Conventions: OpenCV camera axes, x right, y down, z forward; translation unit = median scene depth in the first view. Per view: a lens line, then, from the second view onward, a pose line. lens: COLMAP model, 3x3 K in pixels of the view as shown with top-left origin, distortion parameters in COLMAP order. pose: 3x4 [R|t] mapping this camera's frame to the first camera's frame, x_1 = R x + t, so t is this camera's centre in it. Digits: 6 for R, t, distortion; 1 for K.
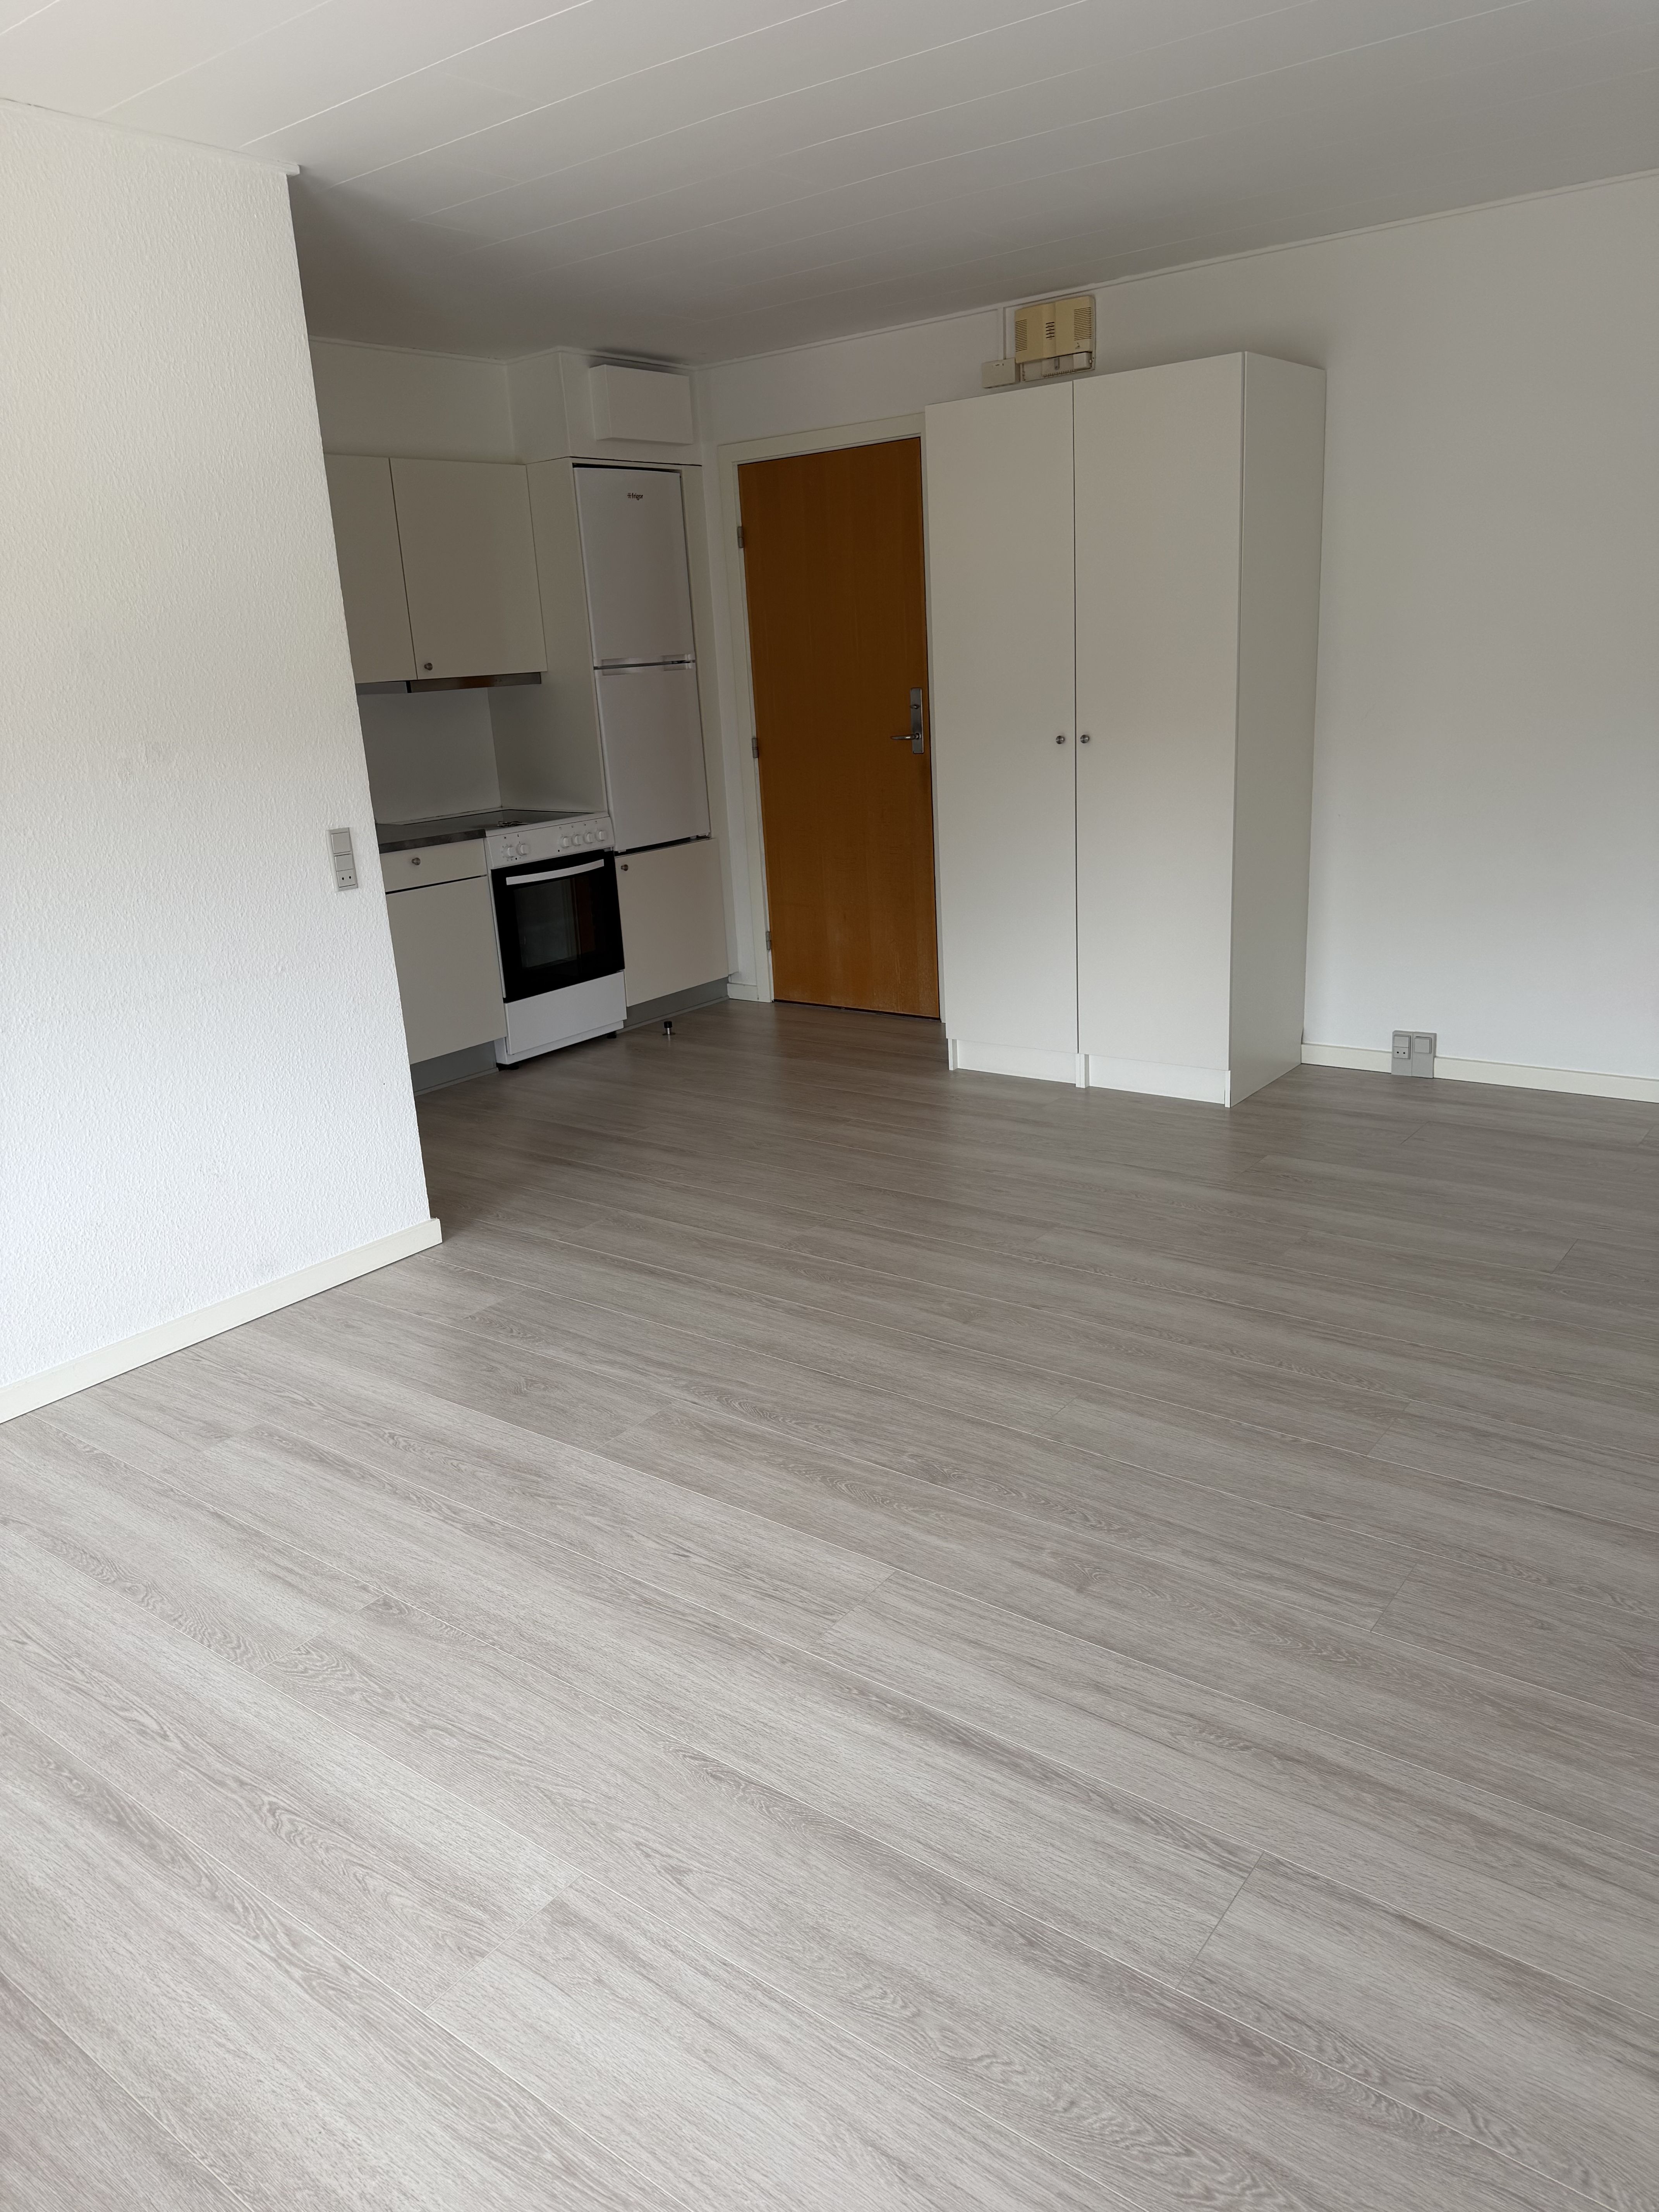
lens RADIAL K [[1536.9, 0, 829.5], [0, 1536.9, 1106.0], [0, 0, 1]] dist [0.110218, -0.189167]
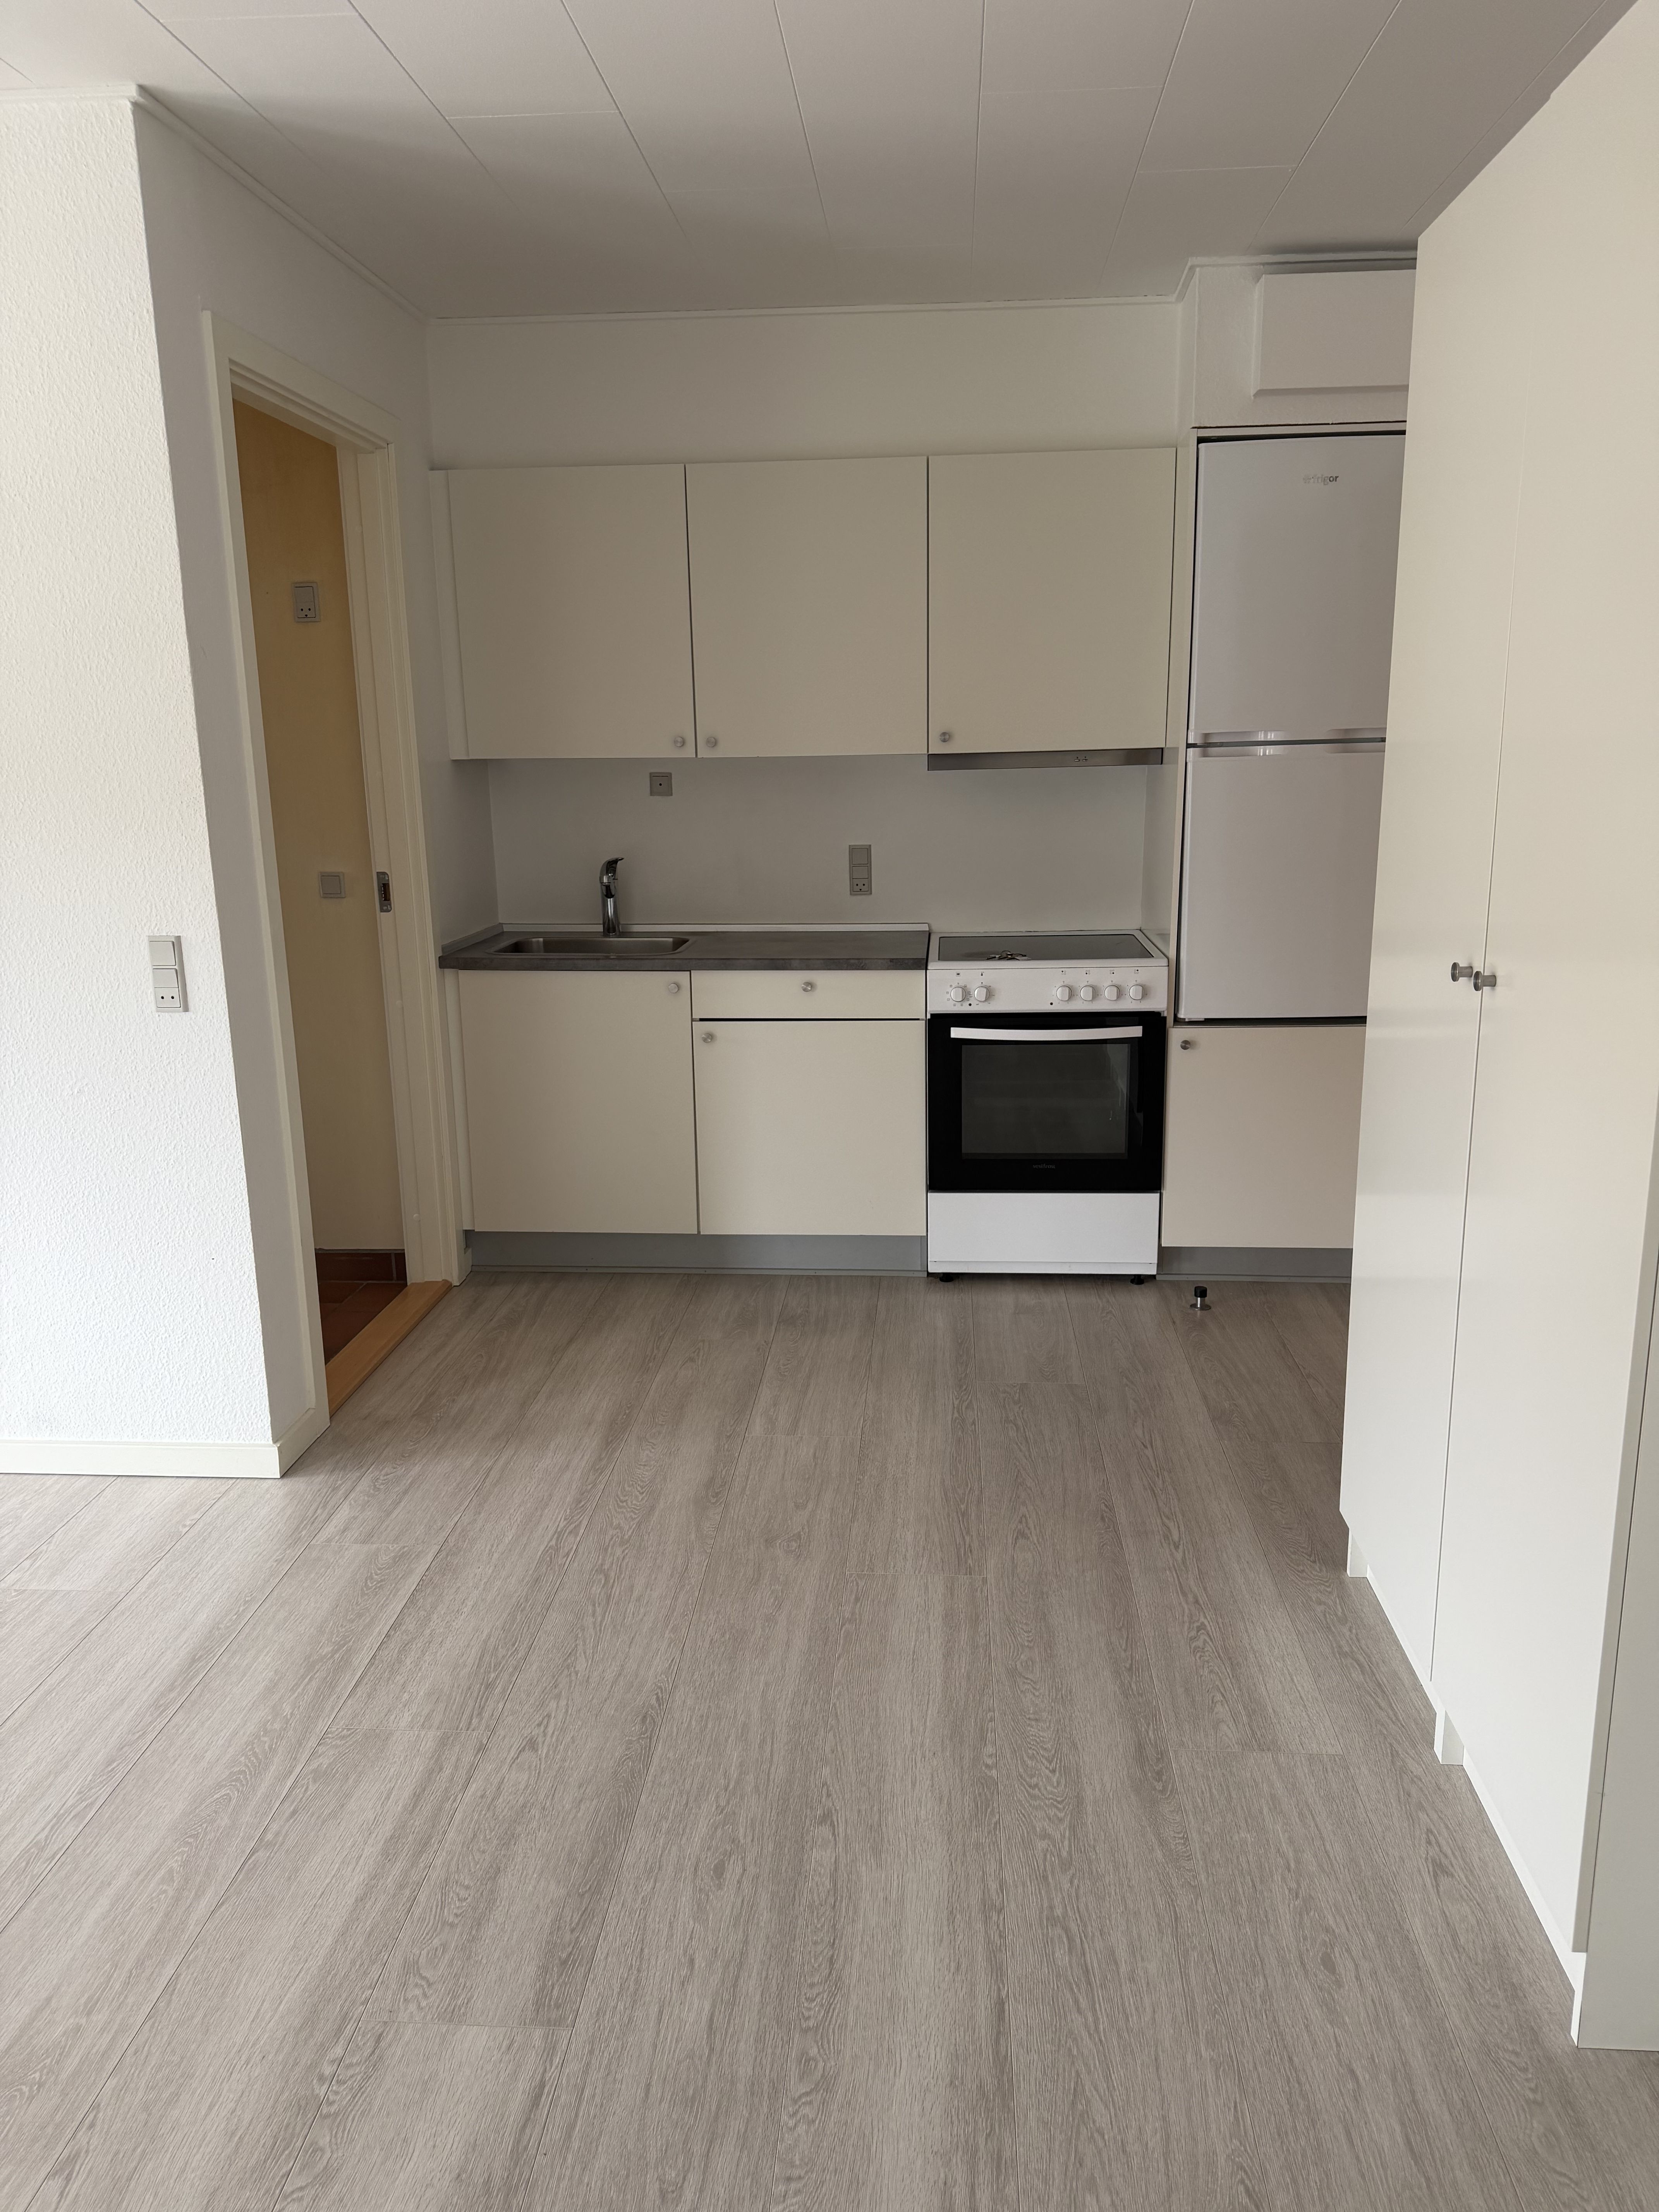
lens RADIAL K [[1536.9, 0, 829.5], [0, 1536.9, 1106.0], [0, 0, 1]] dist [0.110218, -0.189167]
pose [[0.547268, 0.232478, -0.804022, 0.346690], [-0.252515, 0.961747, 0.106206, -0.174351], [0.797956, 0.144904, 0.585038, 0.538930]]
